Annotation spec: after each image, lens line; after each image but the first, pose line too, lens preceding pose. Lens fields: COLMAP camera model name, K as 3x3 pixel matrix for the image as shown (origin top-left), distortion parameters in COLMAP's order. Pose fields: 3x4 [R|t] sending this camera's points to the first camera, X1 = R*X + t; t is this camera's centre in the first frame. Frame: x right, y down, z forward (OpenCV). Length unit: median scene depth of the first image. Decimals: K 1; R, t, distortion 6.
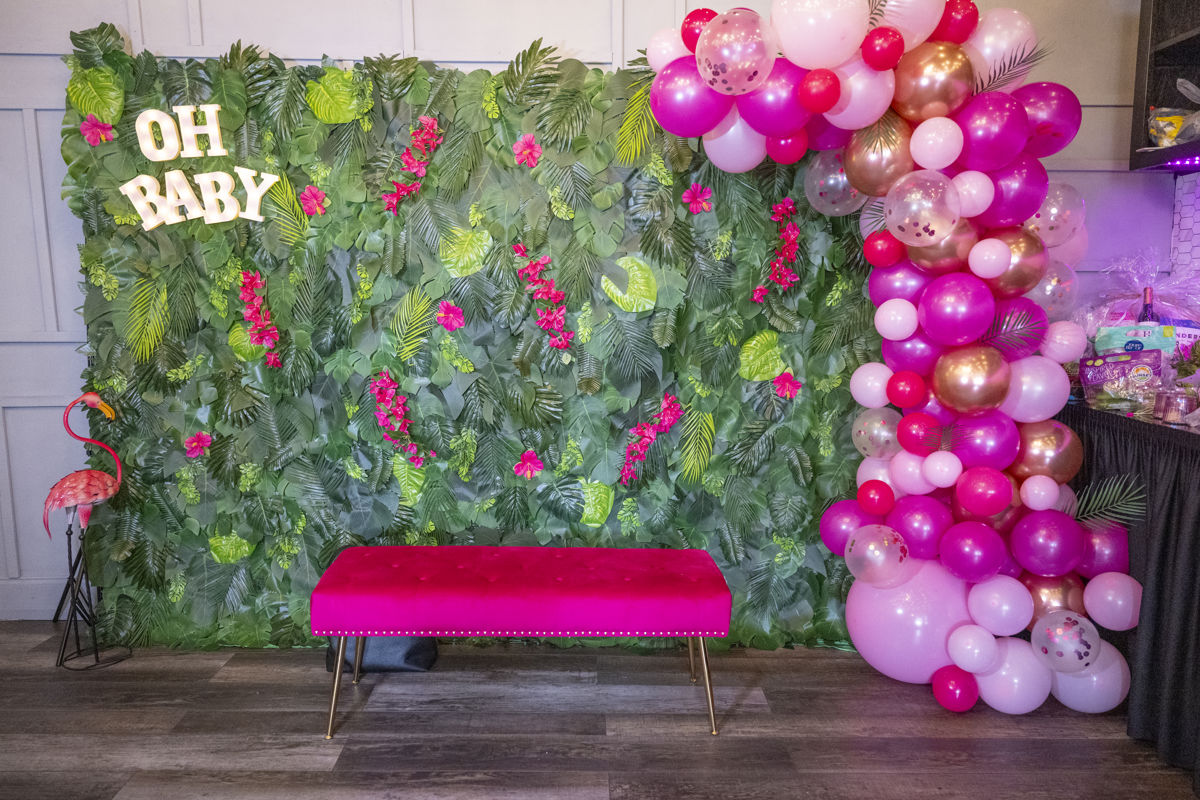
lens RADIAL K [[819.0, 0, 596.6], [0, 819.0, 399.5], [0, 0, 1]] dist [-0.003268, 0.004686]
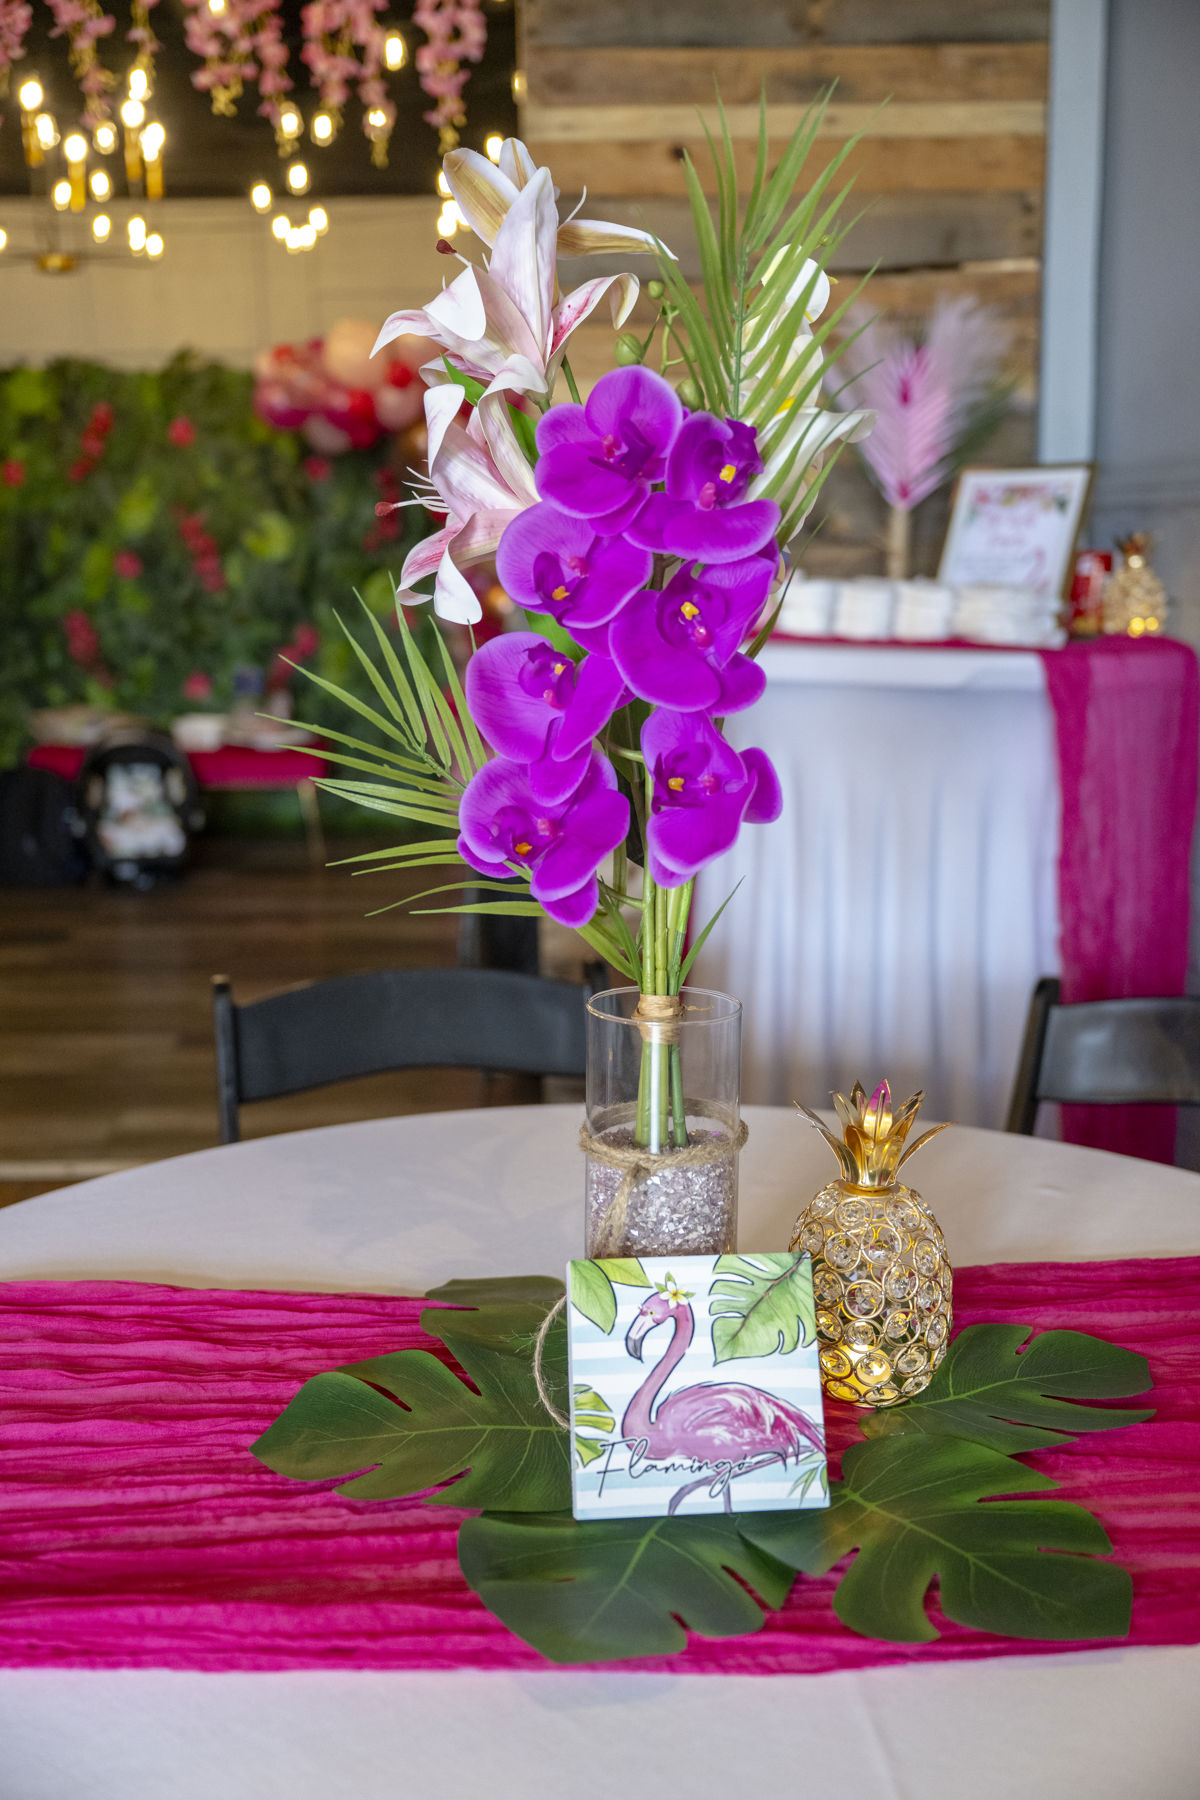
lens RADIAL K [[1721.3, 0, 605.9], [0, 1721.3, 898.6], [0, 0, 1]] dist [0.010227, 0.000000]
pose [[0.999208, -0.019371, 0.034754, 0.455781], [0.016955, 0.997505, 0.068537, 0.241553], [-0.035995, -0.067893, 0.997043, -1.706622]]
